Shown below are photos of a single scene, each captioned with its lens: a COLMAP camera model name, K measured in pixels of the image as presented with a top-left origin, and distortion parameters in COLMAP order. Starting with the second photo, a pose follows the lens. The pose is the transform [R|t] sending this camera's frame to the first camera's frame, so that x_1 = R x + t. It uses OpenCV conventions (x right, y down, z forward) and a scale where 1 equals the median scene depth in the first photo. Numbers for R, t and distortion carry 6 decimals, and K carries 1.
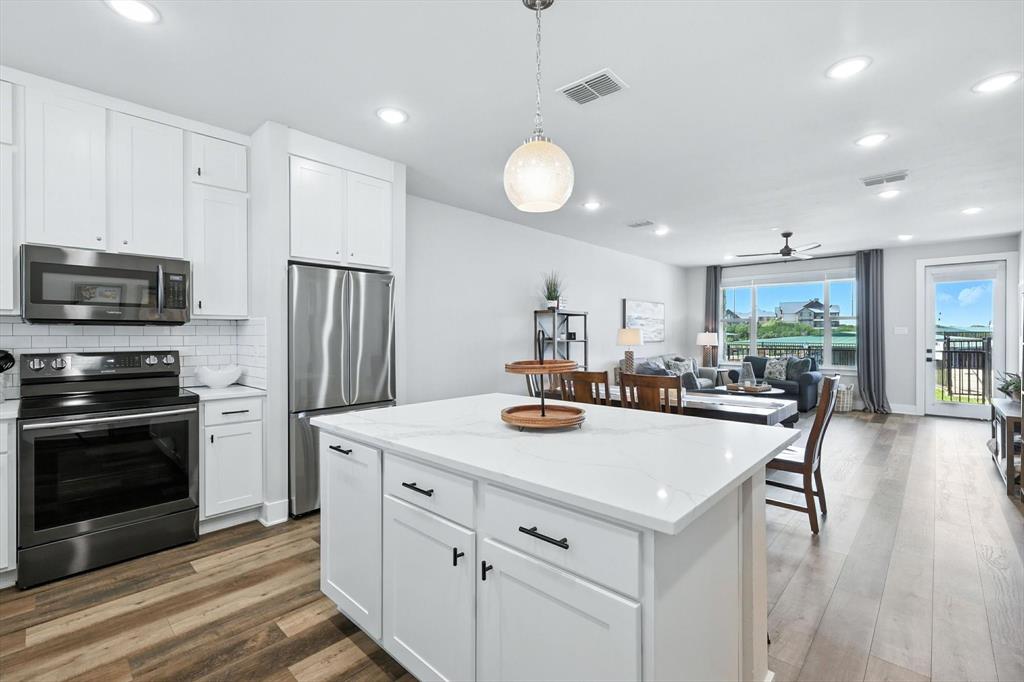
lens RADIAL K [[447.9, 0, 513.1], [0, 447.9, 336.0], [0, 0, 1]] dist [0.002865, 0.000627]
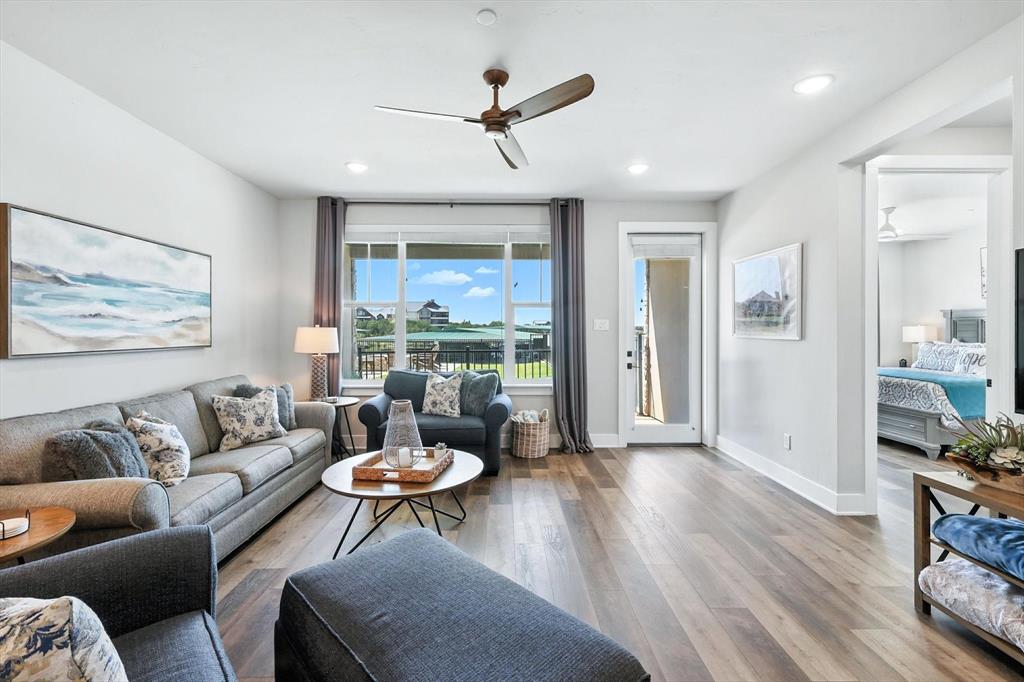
lens RADIAL K [[447.9, 0, 513.1], [0, 447.9, 336.0], [0, 0, 1]] dist [0.002865, 0.000627]
pose [[0.713541, -0.008066, 0.700567, 0.255894], [0.001984, 0.999953, 0.009493, -0.001507], [-0.700611, -0.005383, 0.713523, 0.528190]]
